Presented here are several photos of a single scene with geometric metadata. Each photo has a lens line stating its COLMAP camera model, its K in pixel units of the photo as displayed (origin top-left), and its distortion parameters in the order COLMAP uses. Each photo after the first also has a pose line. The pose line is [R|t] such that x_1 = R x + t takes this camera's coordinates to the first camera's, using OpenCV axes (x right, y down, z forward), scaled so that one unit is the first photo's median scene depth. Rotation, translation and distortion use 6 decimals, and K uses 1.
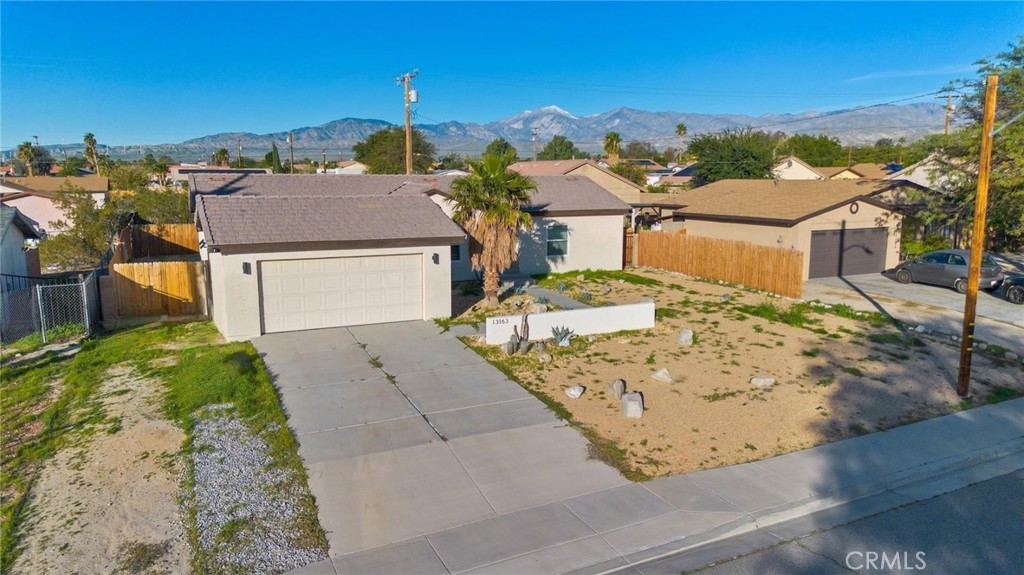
lens RADIAL K [[725.3, 0, 517.6], [0, 725.3, 292.0], [0, 0, 1]] dist [0.069012, -0.067031]
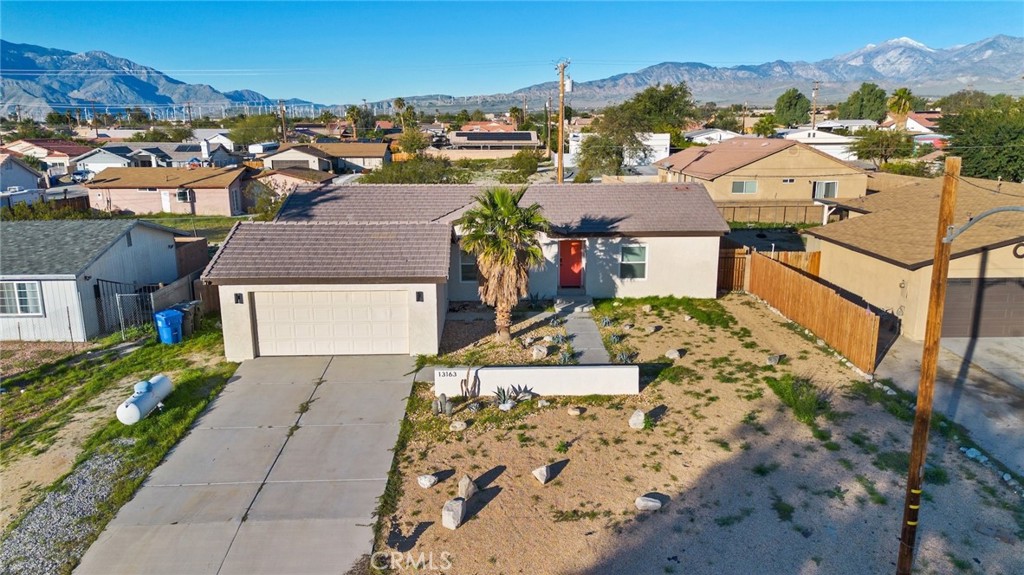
lens RADIAL K [[725.3, 0, 518.4], [0, 725.3, 288.8], [0, 0, 1]] dist [0.069012, -0.067031]
pose [[0.915012, 0.088813, -0.393529, 0.447456], [-0.062078, 0.994845, 0.080182, -0.161320], [0.398621, -0.048938, 0.915809, 0.157108]]
